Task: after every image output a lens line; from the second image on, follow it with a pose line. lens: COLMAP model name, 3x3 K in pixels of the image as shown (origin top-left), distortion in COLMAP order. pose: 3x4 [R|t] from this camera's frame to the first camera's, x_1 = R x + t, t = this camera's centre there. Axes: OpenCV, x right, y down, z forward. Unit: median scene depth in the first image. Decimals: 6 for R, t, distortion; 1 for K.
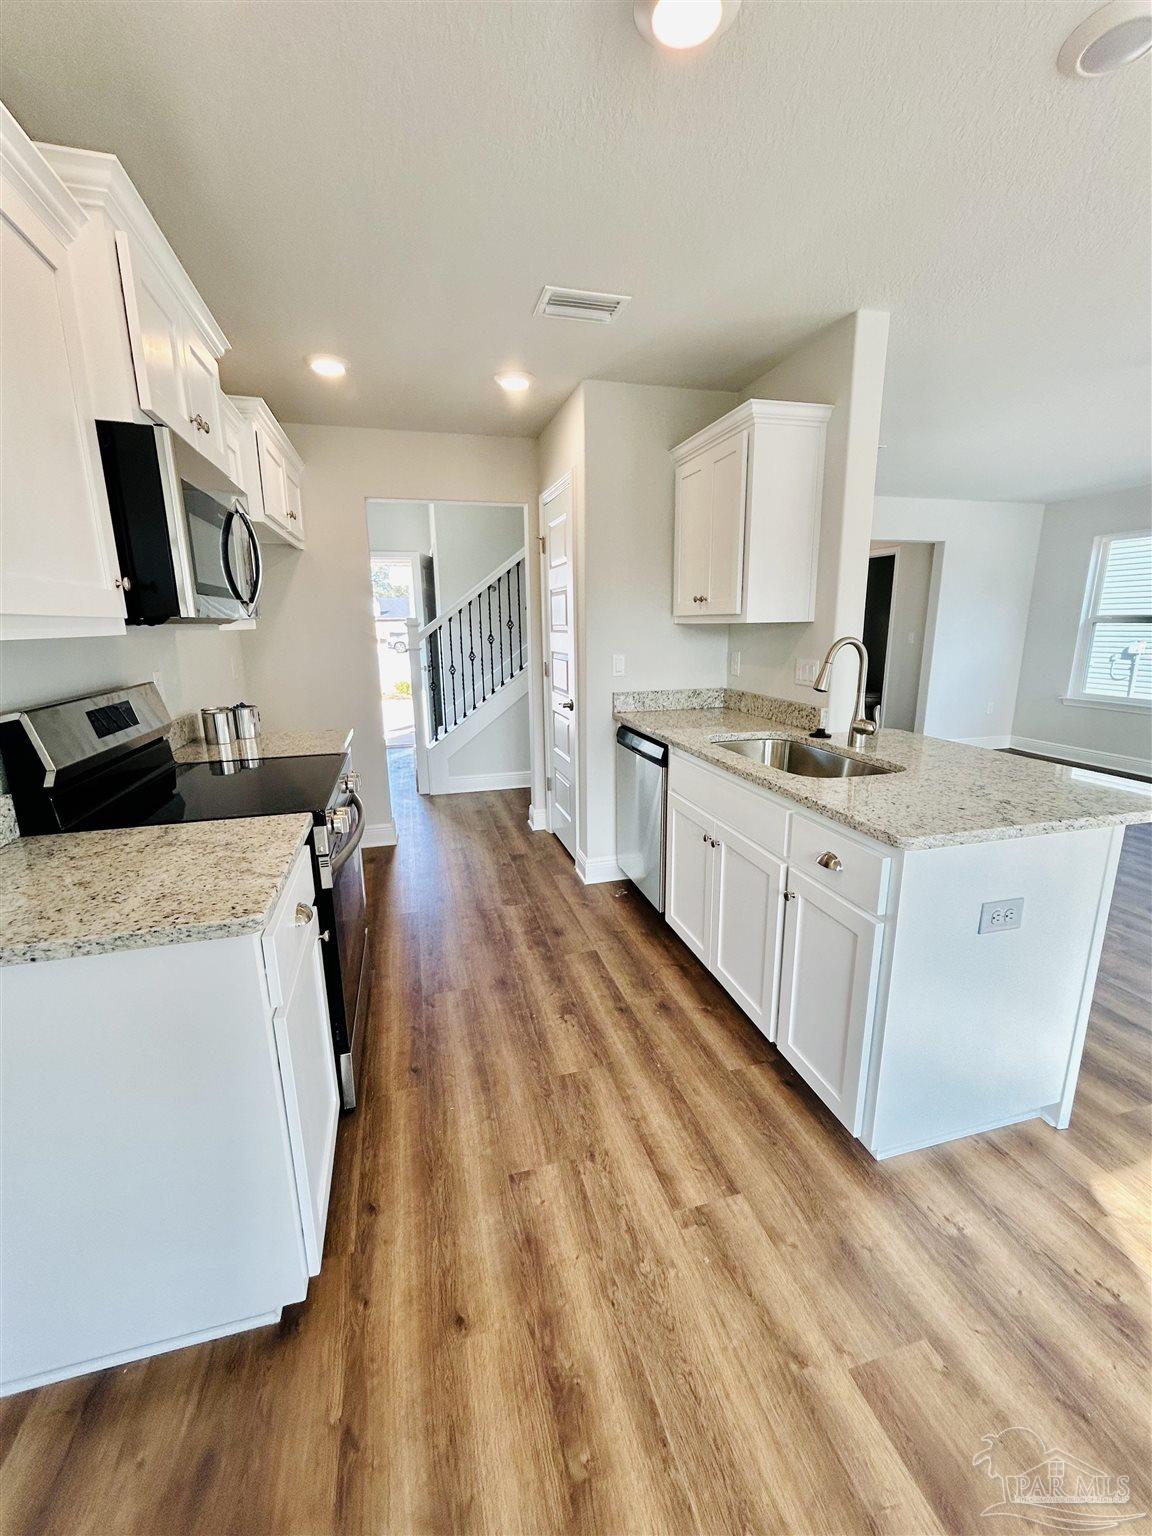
lens RADIAL K [[624.2, 0, 576.1], [0, 624.2, 765.7], [0, 0, 1]] dist [0.002898, -0.000829]
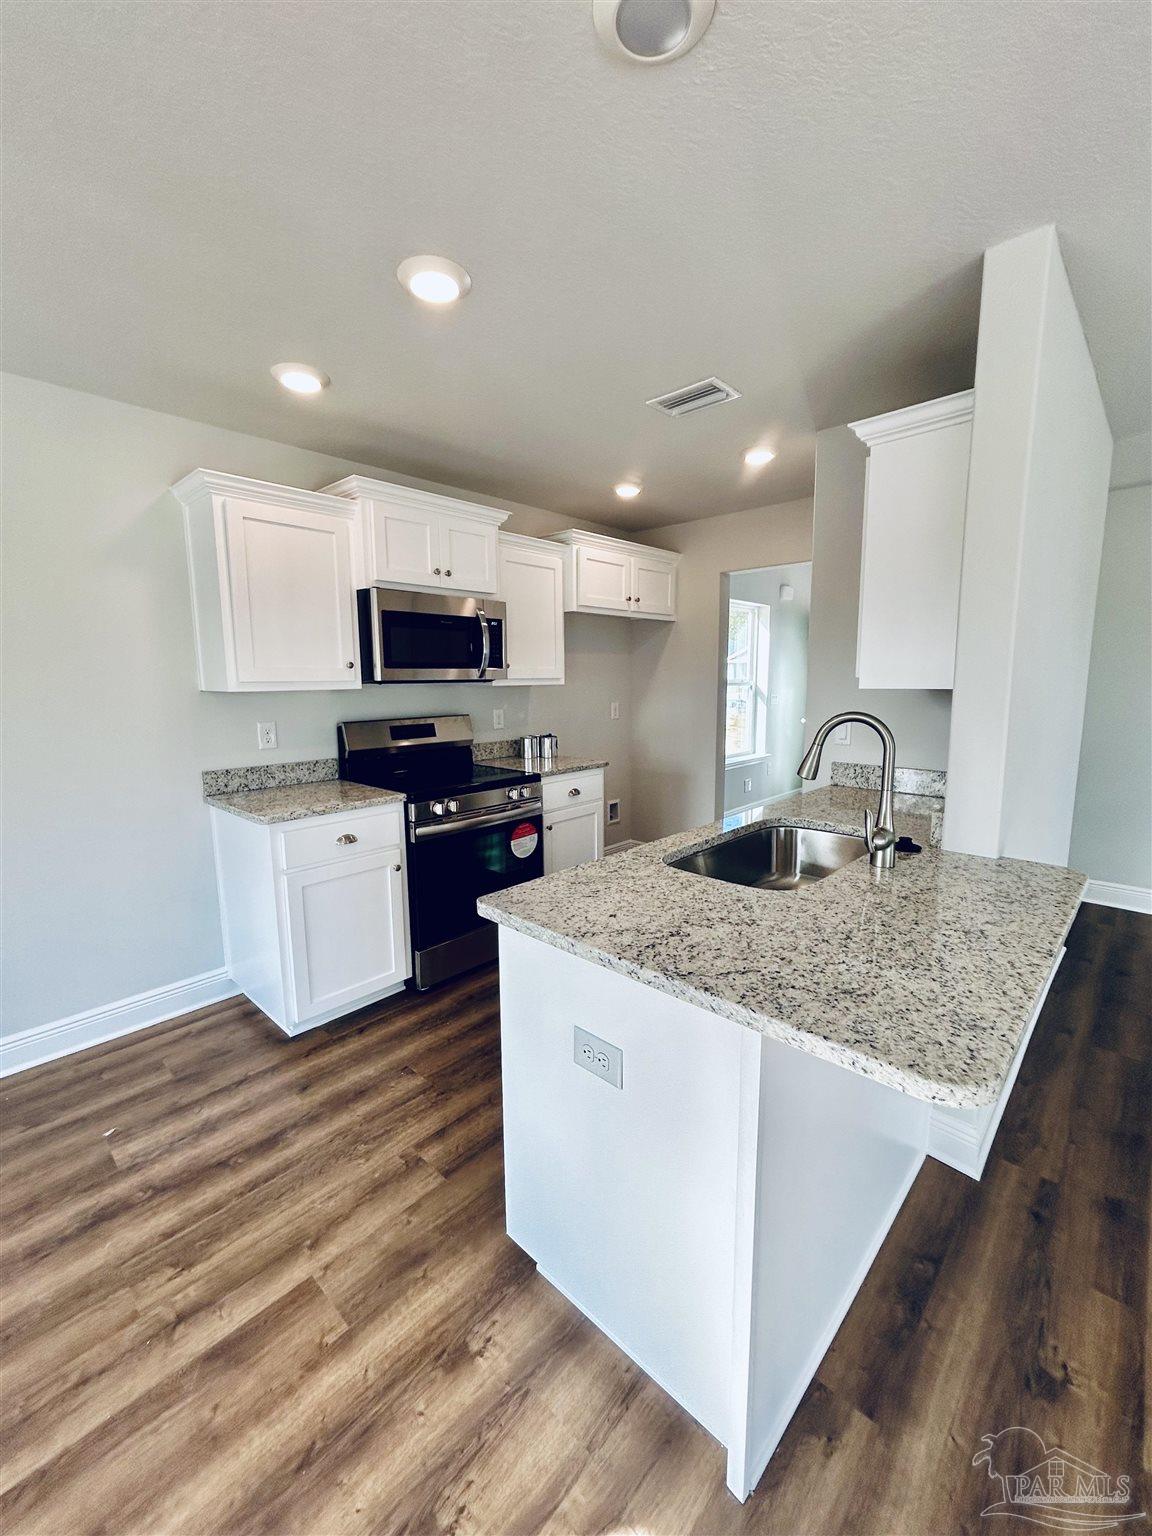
lens RADIAL K [[624.2, 0, 580.2], [0, 624.2, 768.7], [0, 0, 1]] dist [0.002898, -0.000829]
pose [[0.521480, 0.131834, -0.843017, 1.496843], [-0.191114, 0.980937, 0.035182, -0.172014], [0.831585, 0.142766, 0.536735, 0.567273]]
